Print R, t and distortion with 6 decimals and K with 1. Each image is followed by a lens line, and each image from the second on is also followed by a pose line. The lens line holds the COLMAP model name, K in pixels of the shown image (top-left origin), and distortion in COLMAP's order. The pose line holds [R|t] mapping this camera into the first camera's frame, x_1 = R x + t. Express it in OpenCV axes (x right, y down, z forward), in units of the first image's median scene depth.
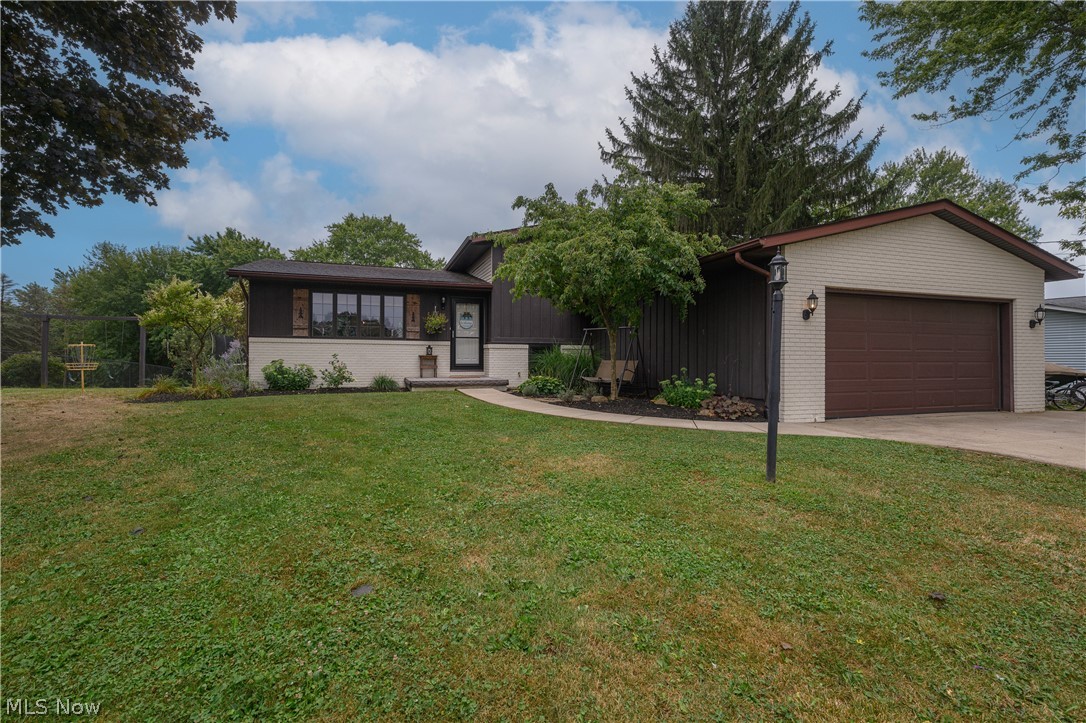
lens RADIAL K [[507.0, 0, 544.7], [0, 507.0, 356.2], [0, 0, 1]] dist [-0.003952, -0.000242]
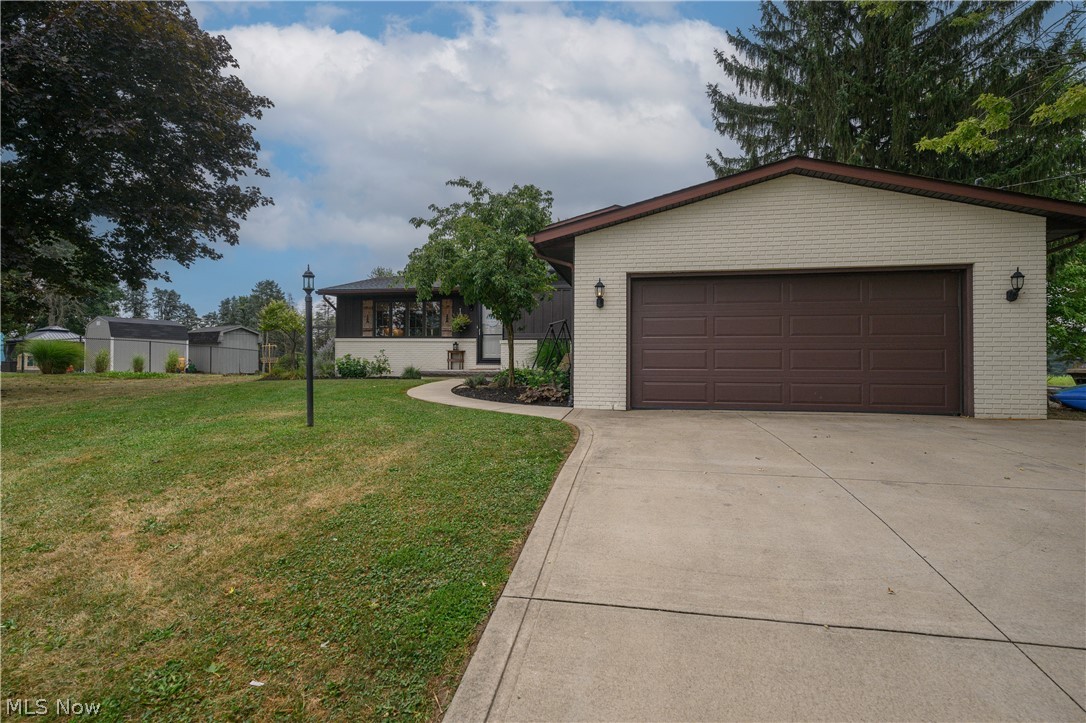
lens RADIAL K [[561.8, 0, 544.6], [0, 561.8, 364.4], [0, 0, 1]] dist [-0.003292, -0.000675]
pose [[0.862606, 0.003276, -0.505865, 0.606297], [0.001850, 0.999952, 0.009630, 0.018363], [0.505872, -0.009243, 0.862559, -0.014533]]
